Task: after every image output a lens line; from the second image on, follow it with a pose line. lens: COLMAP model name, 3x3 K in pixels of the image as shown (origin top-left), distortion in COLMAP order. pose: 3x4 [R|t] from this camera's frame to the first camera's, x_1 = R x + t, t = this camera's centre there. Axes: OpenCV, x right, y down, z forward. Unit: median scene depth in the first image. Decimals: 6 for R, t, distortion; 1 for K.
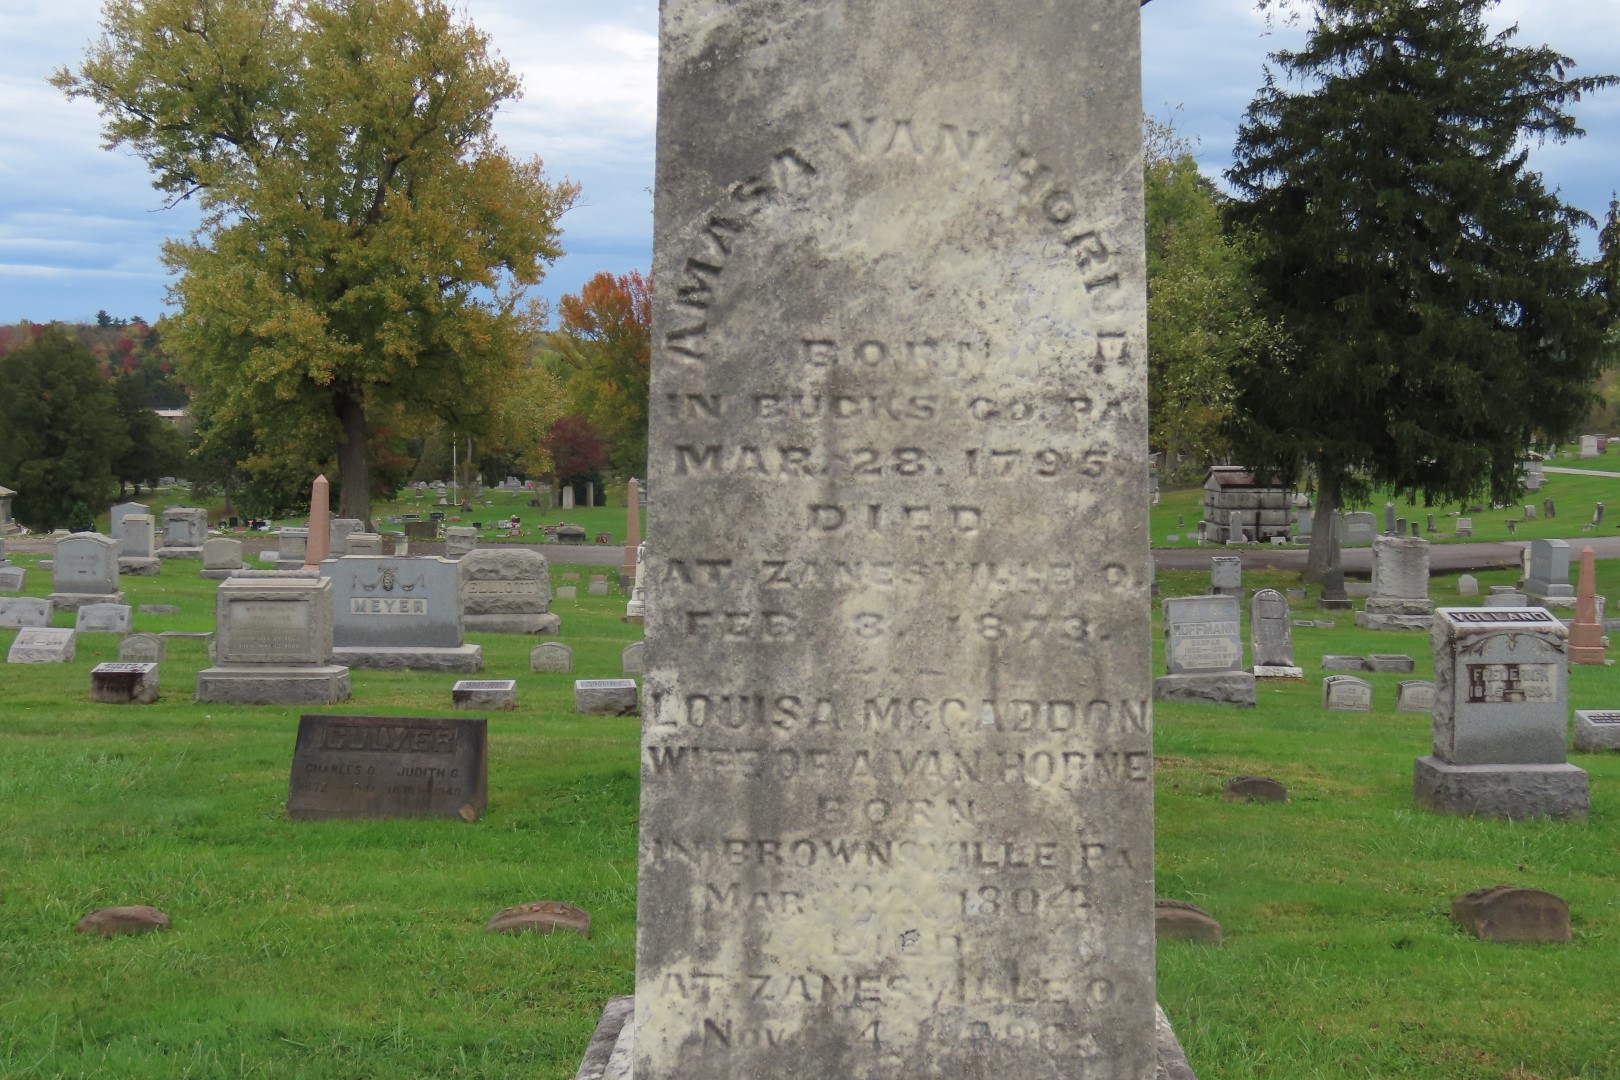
lens RADIAL K [[1748.1, 0, 822.7], [0, 1748.1, 547.9], [0, 0, 1]] dist [-0.031116, 0.000000]
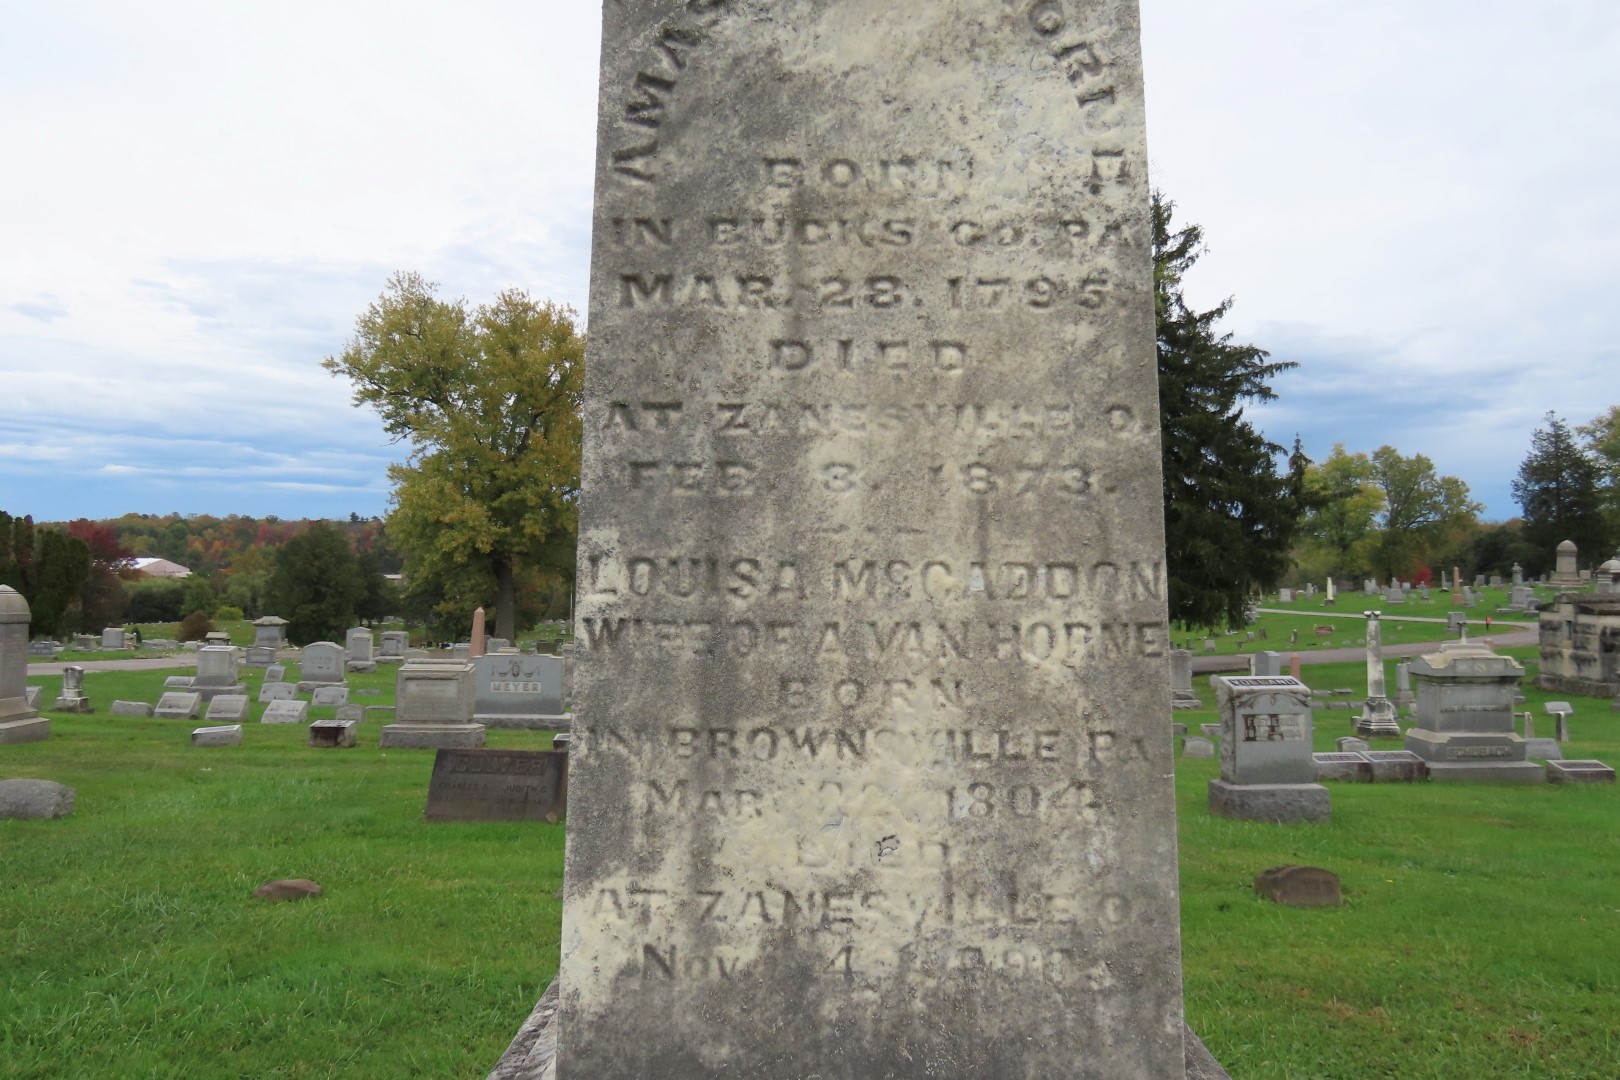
lens RADIAL K [[1095.4, 0, 811.7], [0, 1095.4, 542.7], [0, 0, 1]] dist [-0.034465, 0.009476]
pose [[0.999969, 0.001396, 0.007741, 0.008679], [-0.000543, 0.994025, -0.109148, 0.135242], [-0.007848, 0.109140, 0.993995, 0.457472]]
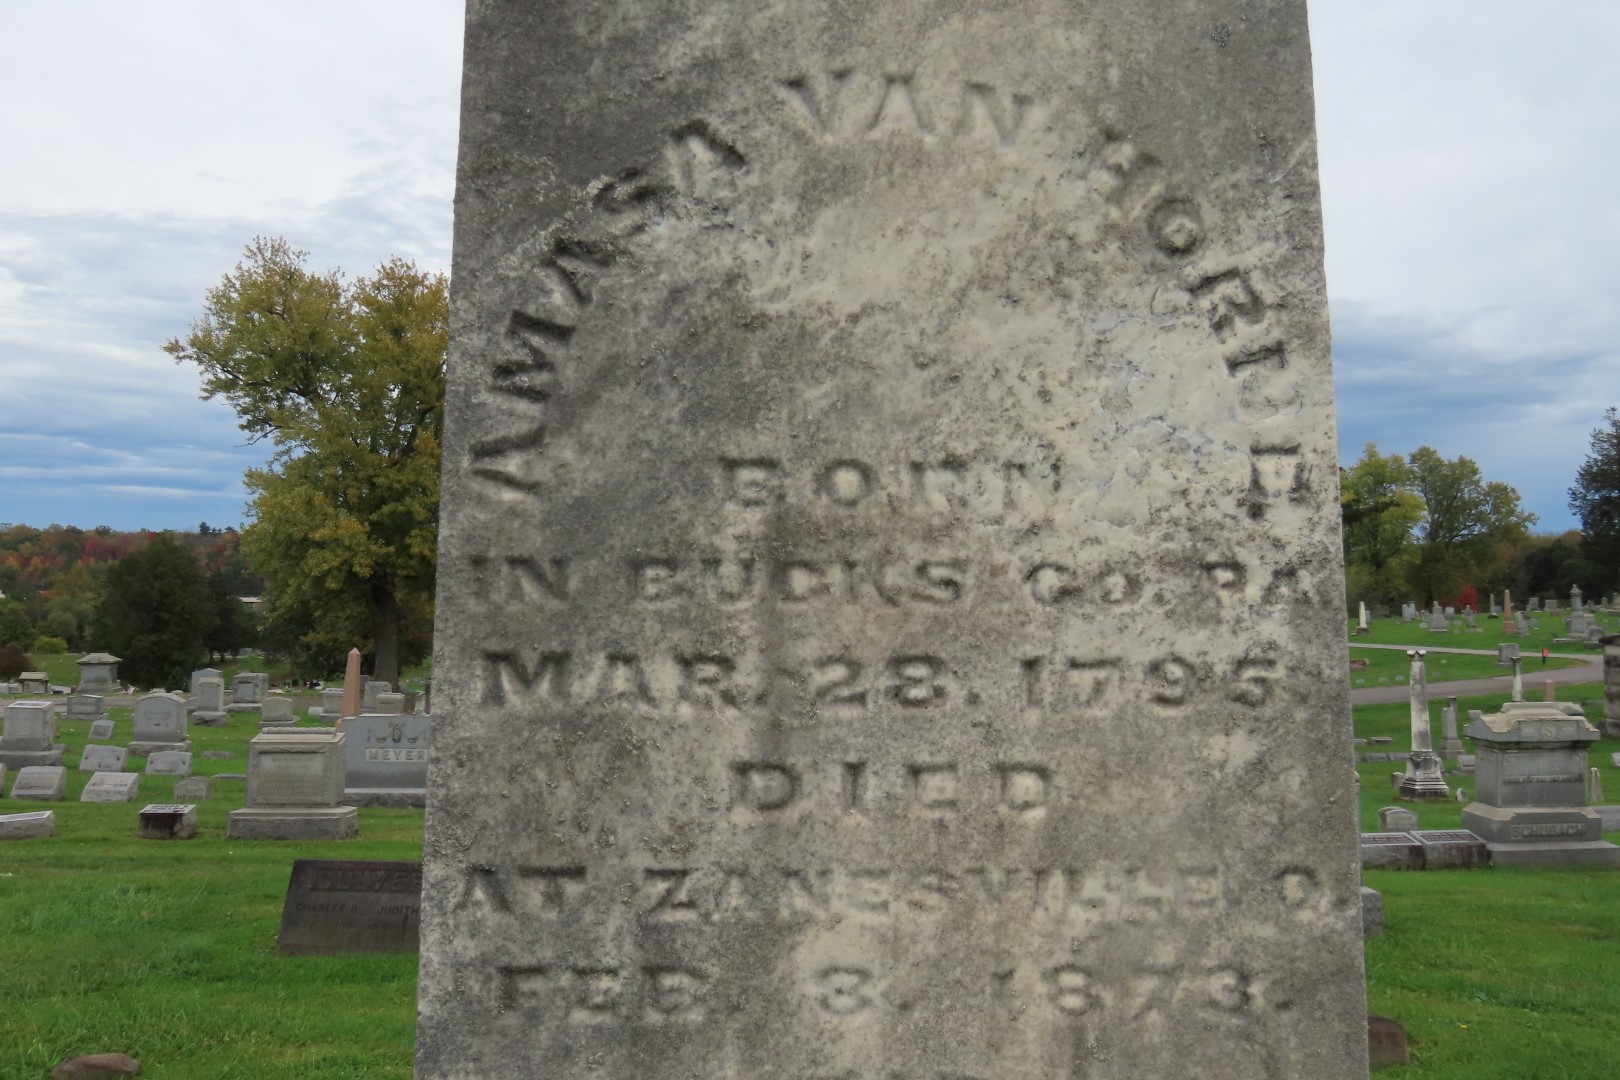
lens RADIAL K [[1297.3, 0, 810.5], [0, 1297.3, 538.7], [0, 0, 1]] dist [-0.032417, 0.001025]
pose [[0.998763, 0.001102, 0.049705, -0.003536], [0.005043, 0.992353, -0.123329, -0.043062], [-0.049461, 0.123427, 0.991120, 0.589381]]
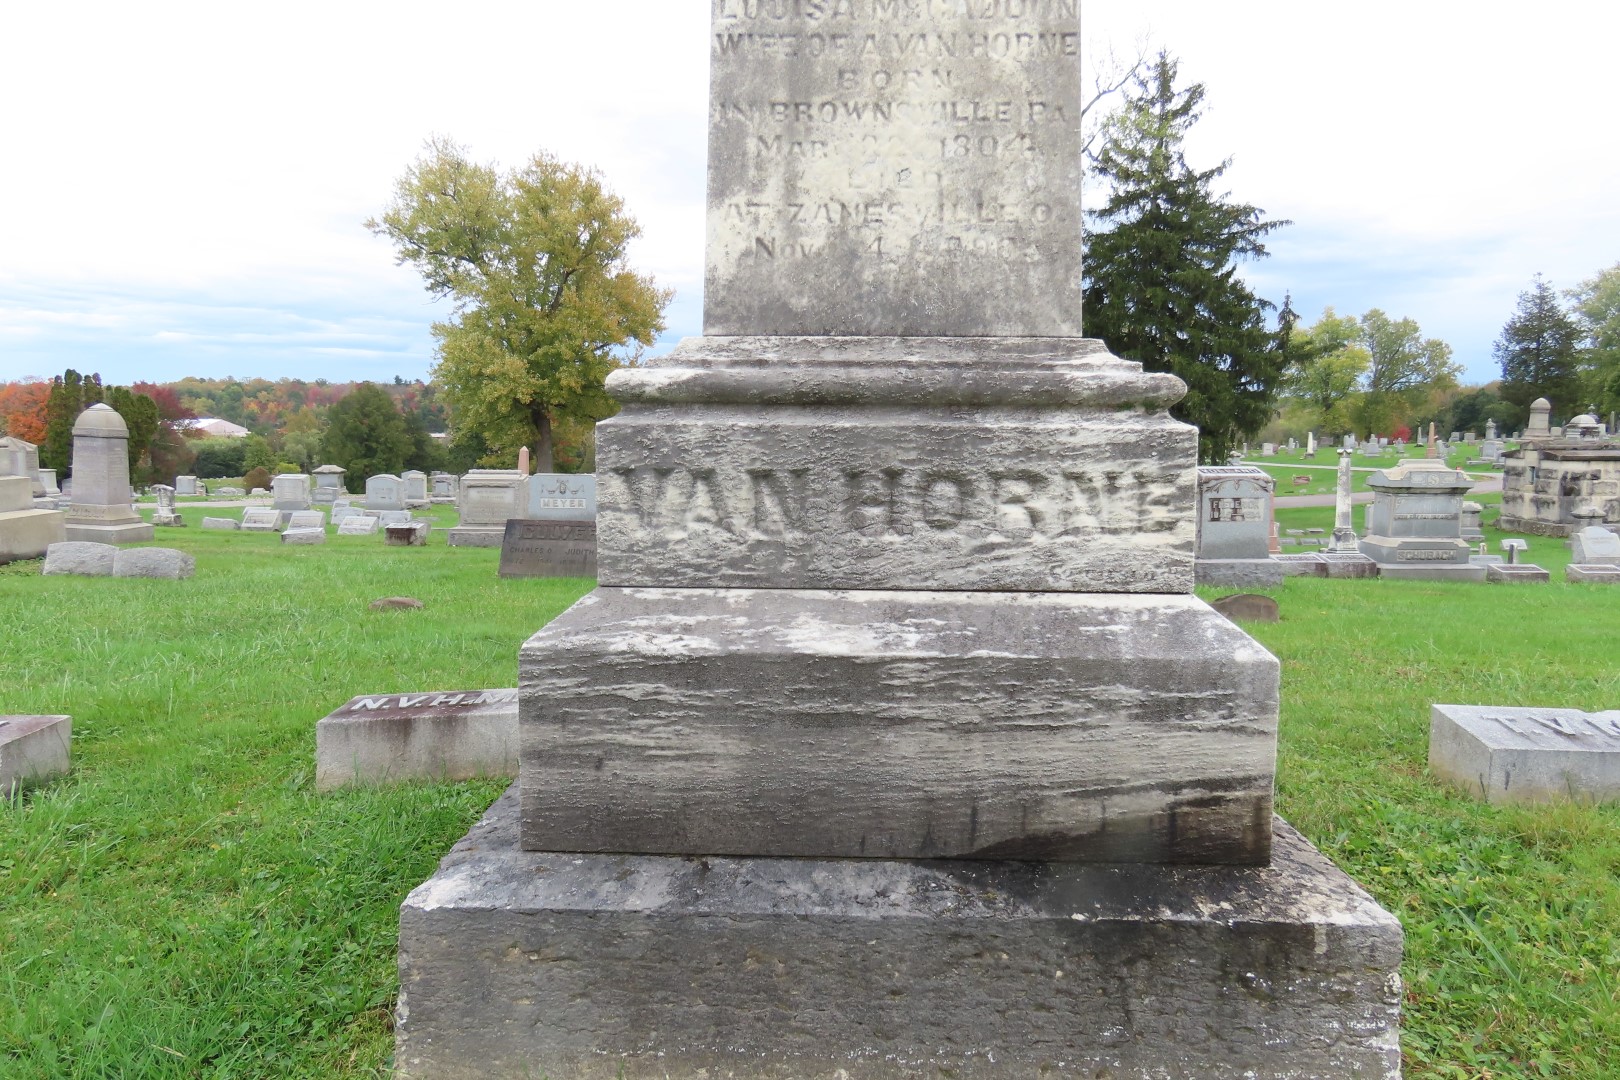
lens RADIAL K [[1014.1, 0, 811.6], [0, 1014.1, 545.5], [0, 0, 1]] dist [-0.013111, 0.003437]
pose [[0.999978, 0.003389, -0.005743, -0.018043], [-0.003227, 0.999604, 0.027960, 0.495770], [0.005835, -0.027941, 0.999593, 0.187016]]
